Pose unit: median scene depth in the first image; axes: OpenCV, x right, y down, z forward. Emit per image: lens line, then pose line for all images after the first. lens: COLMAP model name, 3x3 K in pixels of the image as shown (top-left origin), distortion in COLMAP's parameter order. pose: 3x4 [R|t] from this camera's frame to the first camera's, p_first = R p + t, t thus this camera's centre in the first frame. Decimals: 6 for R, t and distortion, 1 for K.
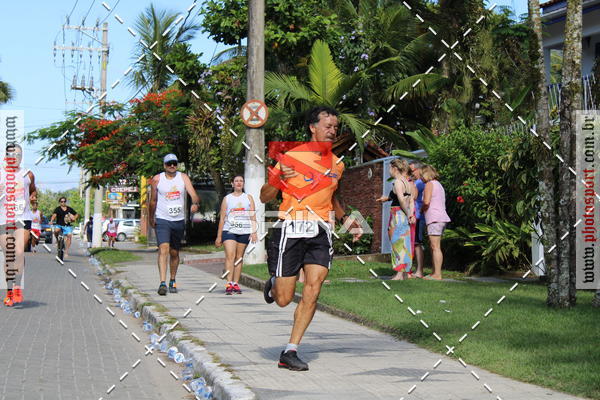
lens RADIAL K [[1431.4, 0, 297.9], [0, 1431.4, 191.1], [0, 0, 1]] dist [0.084552, 0.000000]
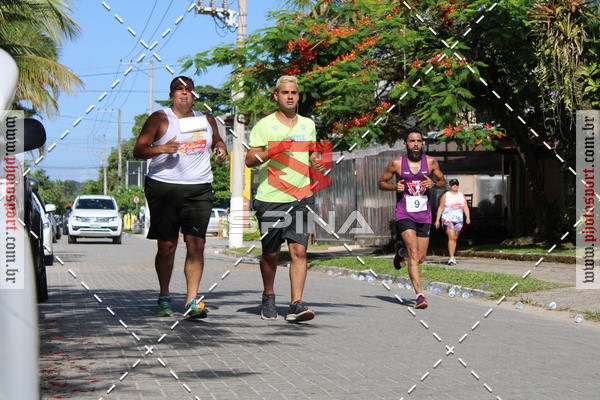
lens RADIAL K [[1431.4, 0, 299.2], [0, 1431.4, 197.2], [0, 0, 1]] dist [0.084552, 0.000000]
pose [[0.999901, -0.009519, 0.010384, -0.182522], [0.009410, 0.999900, 0.010524, 0.013471], [-0.010483, -0.010425, 0.999891, 0.504705]]
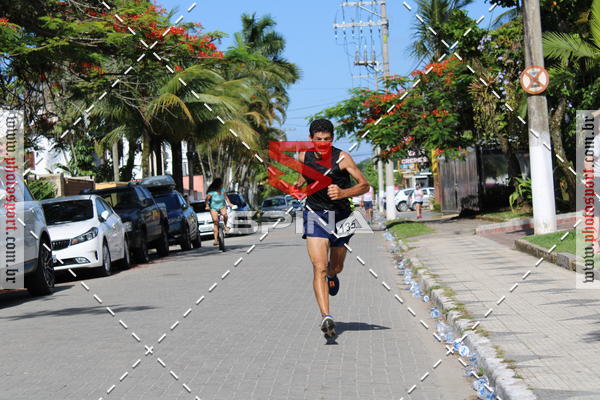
lens RADIAL K [[1431.4, 0, 300.5], [0, 1431.4, 191.5], [0, 0, 1]] dist [0.084552, 0.000000]
pose [[0.976326, -0.074779, -0.202969, 0.004369], [0.079999, 0.996639, 0.017628, -0.005253], [0.200969, -0.033448, 0.979026, 0.004908]]
